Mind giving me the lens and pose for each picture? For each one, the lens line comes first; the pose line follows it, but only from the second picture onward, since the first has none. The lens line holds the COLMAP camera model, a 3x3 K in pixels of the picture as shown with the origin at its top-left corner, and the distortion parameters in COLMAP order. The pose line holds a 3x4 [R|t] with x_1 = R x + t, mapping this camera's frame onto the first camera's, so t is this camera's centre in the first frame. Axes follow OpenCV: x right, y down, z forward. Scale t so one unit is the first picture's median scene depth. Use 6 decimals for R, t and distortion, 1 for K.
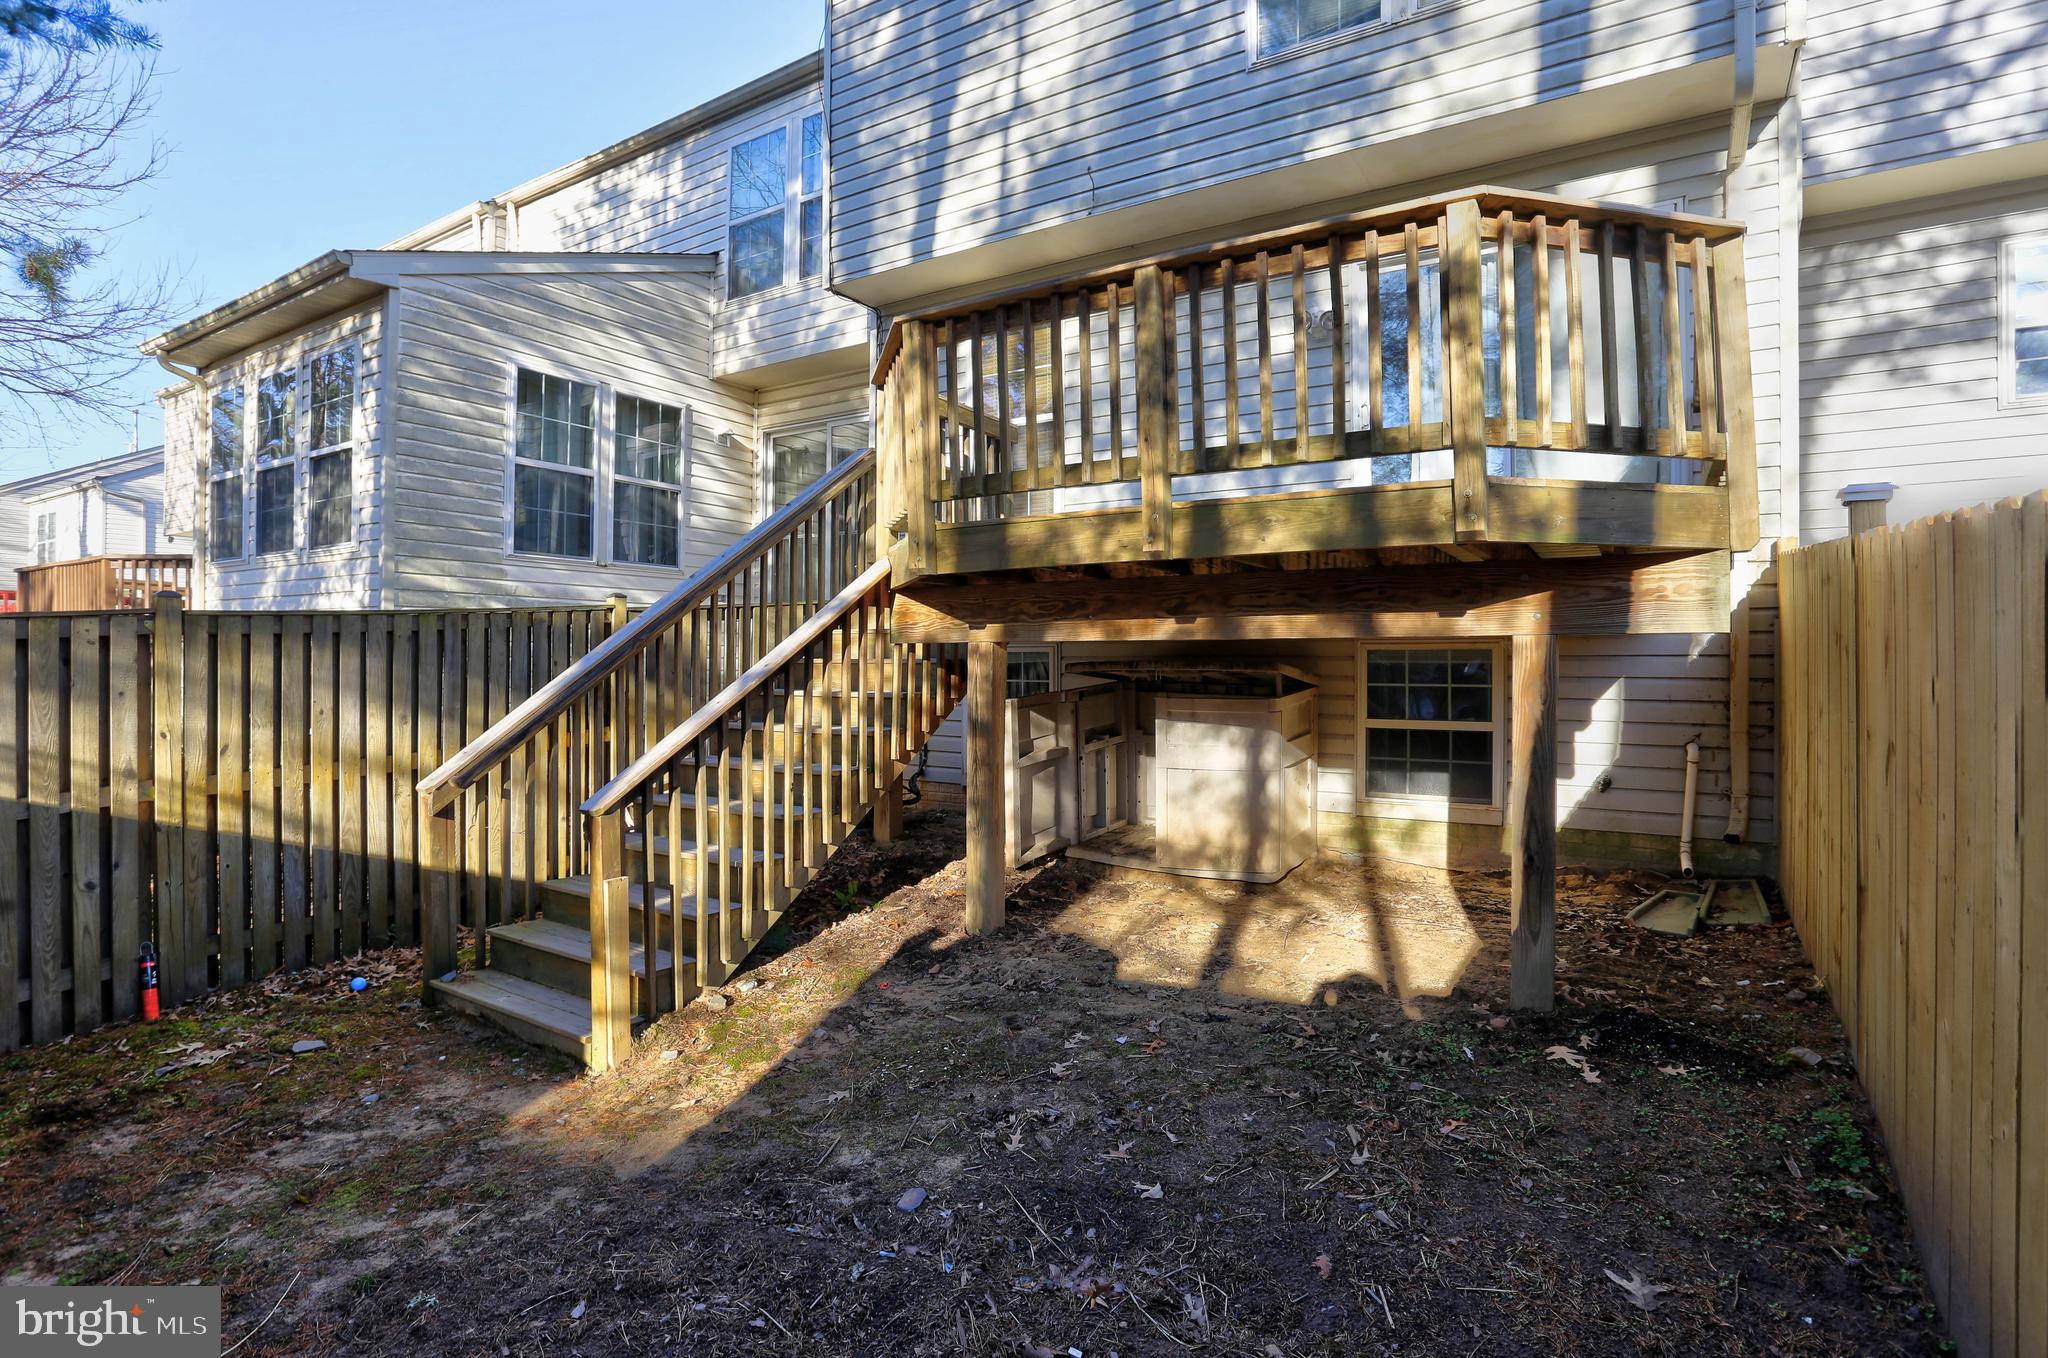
lens RADIAL K [[1020.4, 0, 933.0], [0, 1020.4, 707.1], [0, 0, 1]] dist [-0.053933, 0.015084]
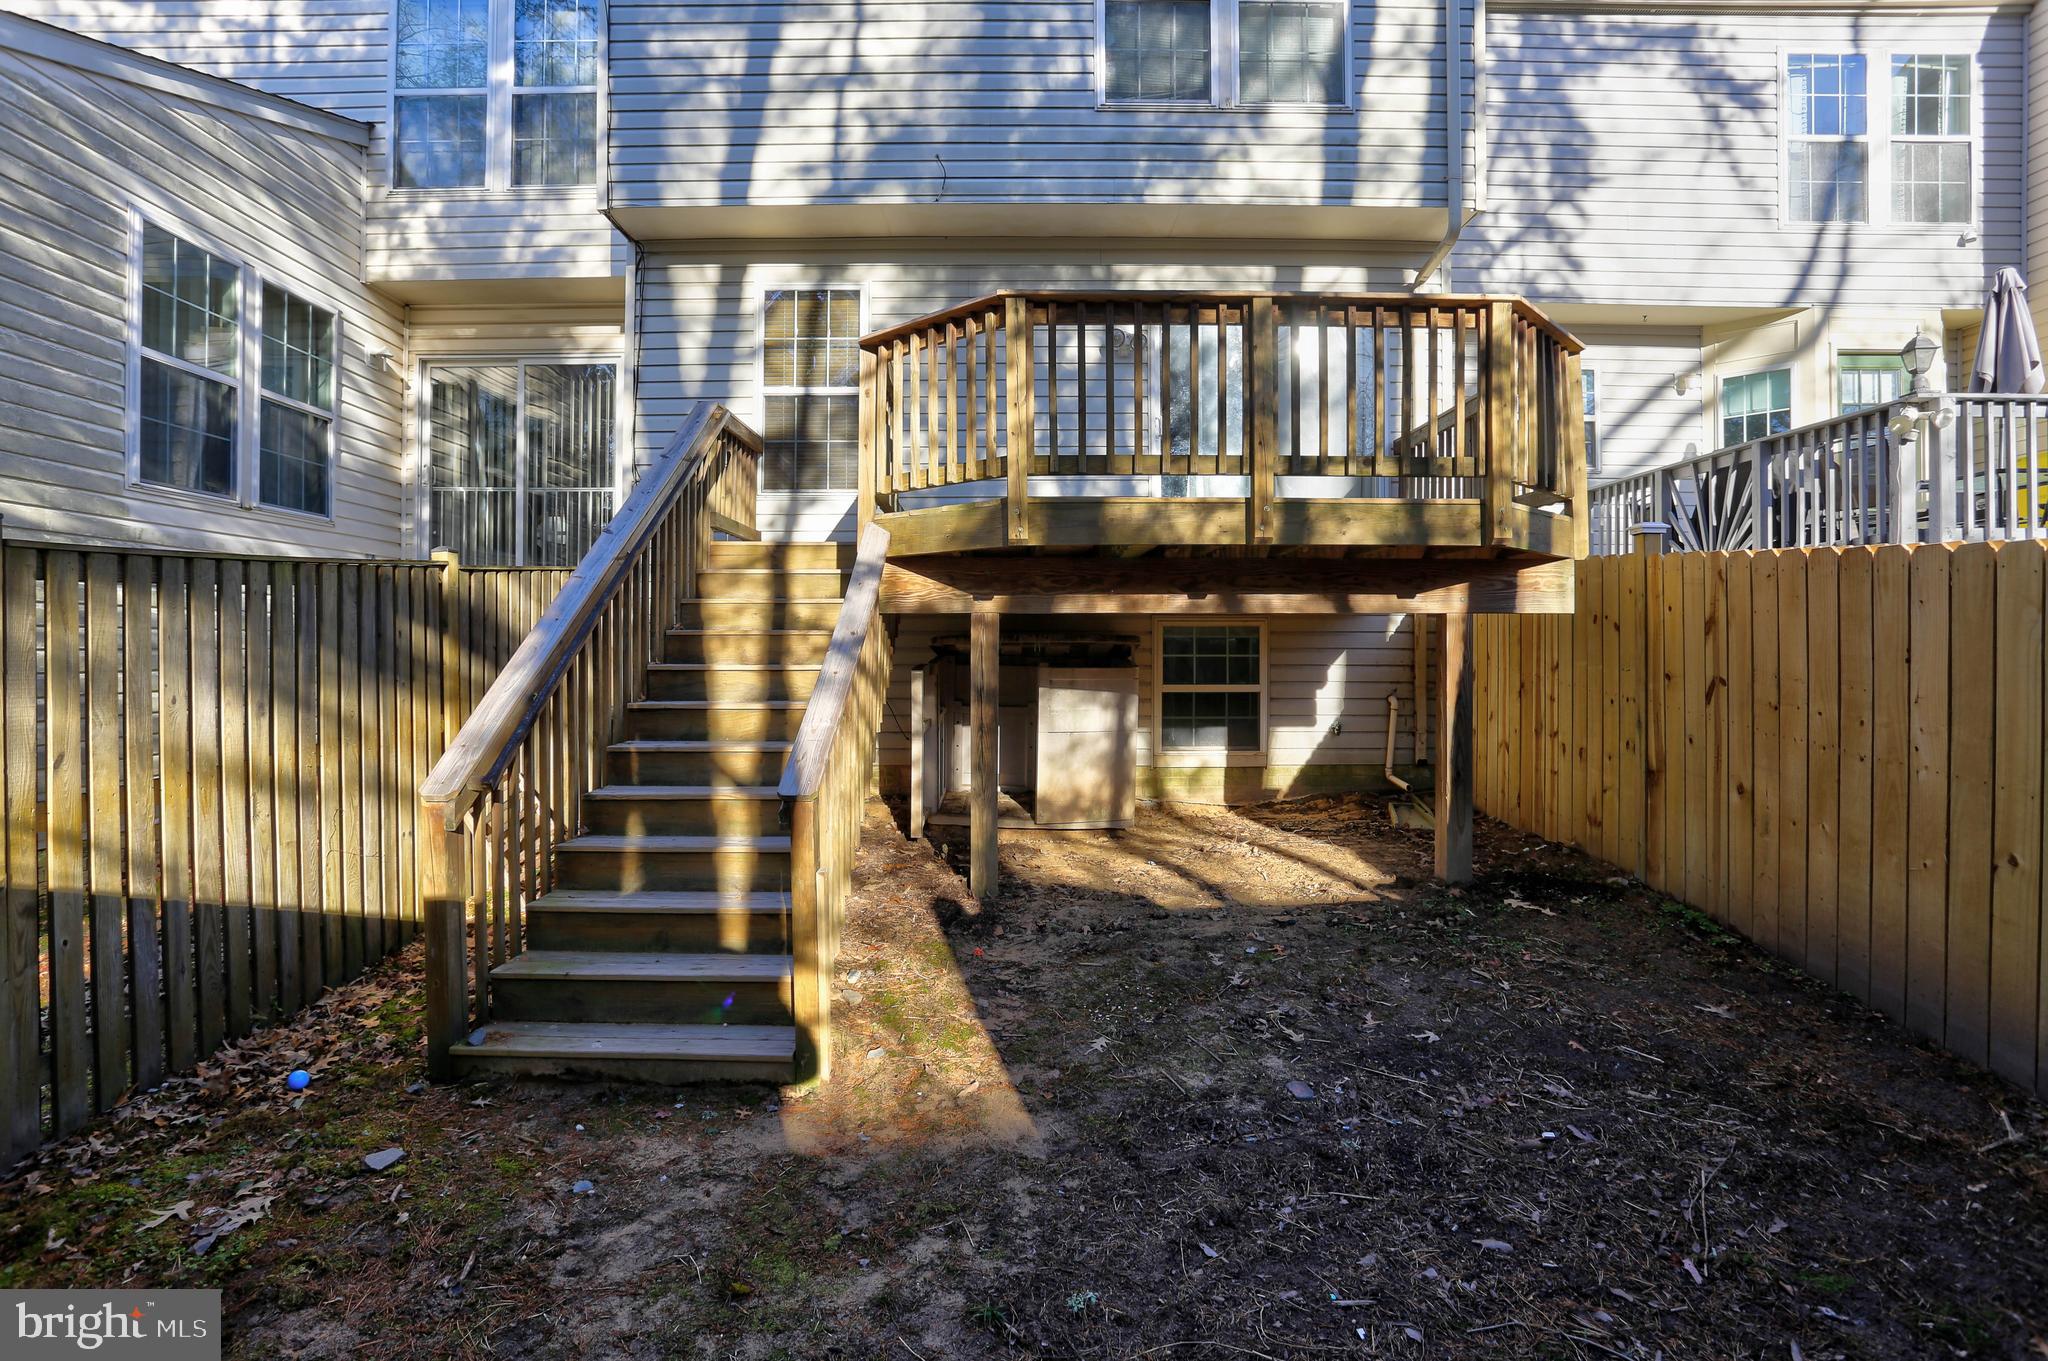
lens RADIAL K [[1020.4, 0, 1078.7], [0, 1020.4, 692.7], [0, 0, 1]] dist [-0.053933, 0.015084]
pose [[0.824424, -0.027152, 0.565321, -0.413281], [0.024770, 0.999622, 0.011889, 0.006728], [-0.565430, 0.004201, 0.824786, 0.089901]]
